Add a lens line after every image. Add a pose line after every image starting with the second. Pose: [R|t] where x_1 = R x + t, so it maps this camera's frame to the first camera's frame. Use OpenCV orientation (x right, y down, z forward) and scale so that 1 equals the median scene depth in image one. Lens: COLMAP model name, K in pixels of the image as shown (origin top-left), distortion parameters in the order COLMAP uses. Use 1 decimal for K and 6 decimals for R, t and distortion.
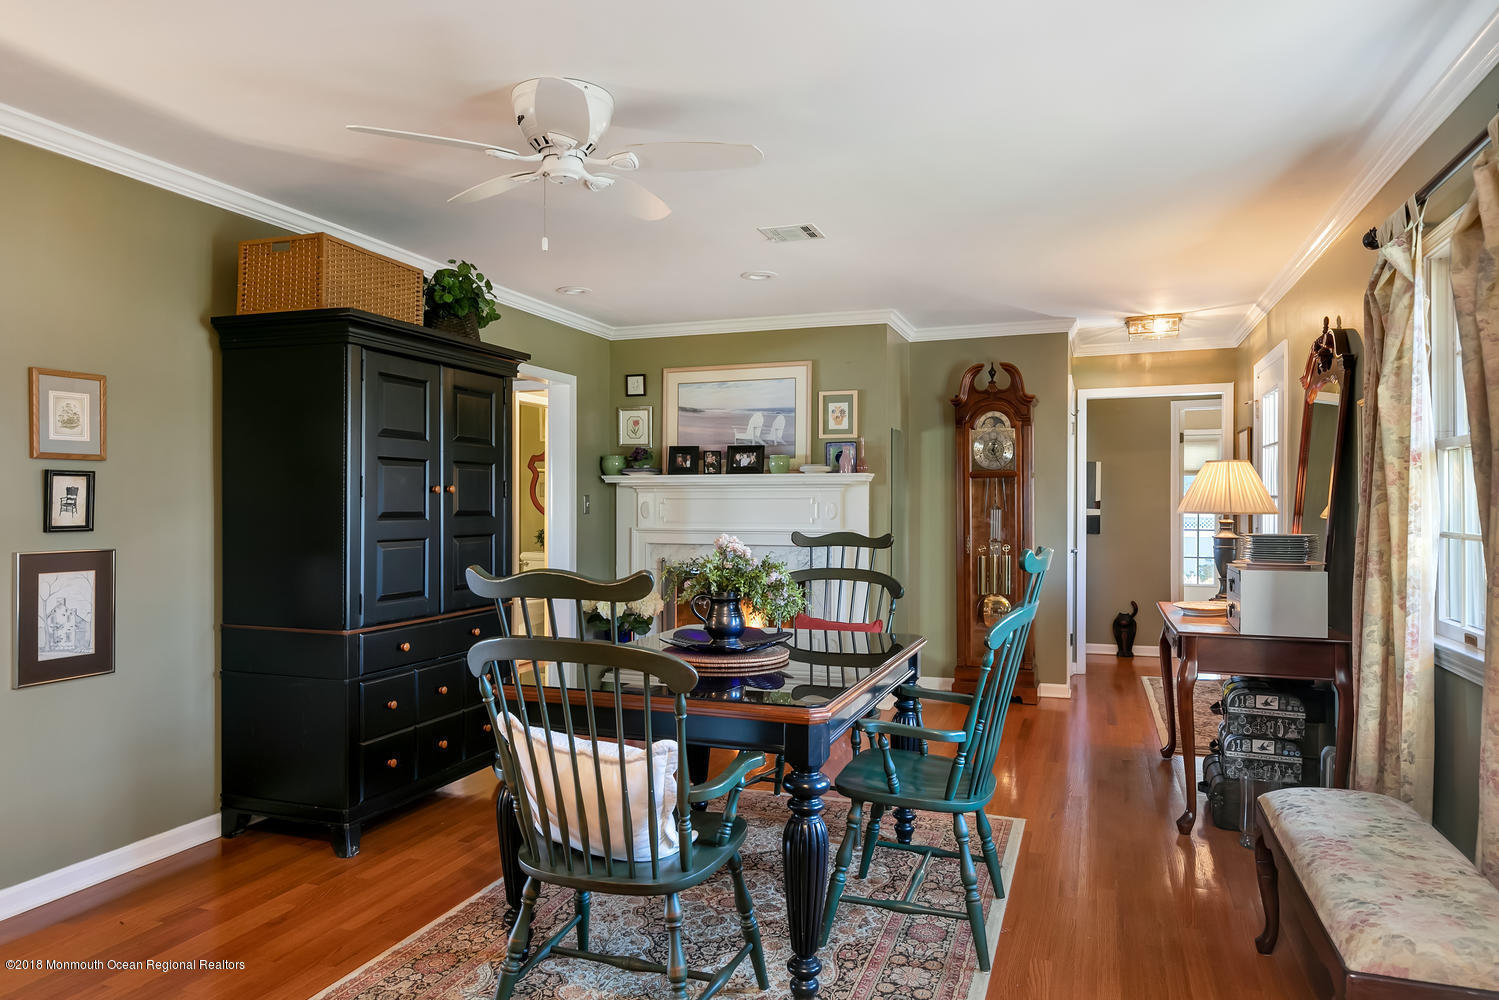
lens RADIAL K [[976.2, 0, 749.5], [0, 976.2, 500.0], [0, 0, 1]] dist [0.004534, 0.000822]
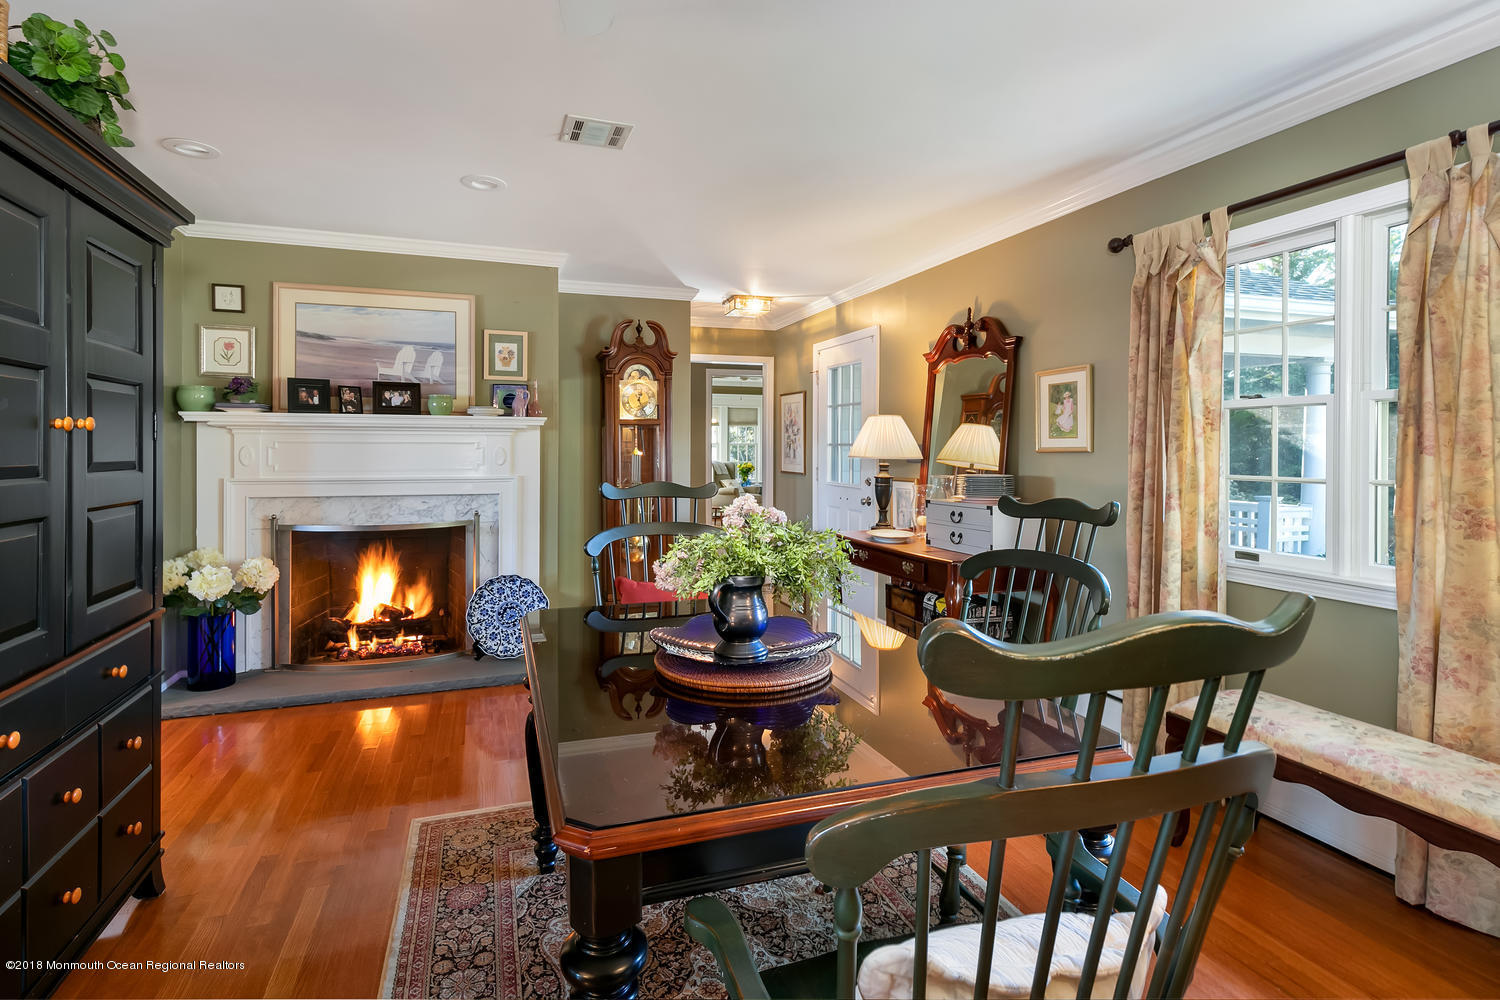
lens RADIAL K [[738.2, 0, 745.9], [0, 738.2, 448.6], [0, 0, 1]] dist [0.005342, 0.000610]
pose [[0.775596, 0.002839, 0.631223, -0.179317], [-0.005976, 0.999978, 0.002846, 0.000200], [-0.631201, -0.005980, 0.775596, 0.283650]]
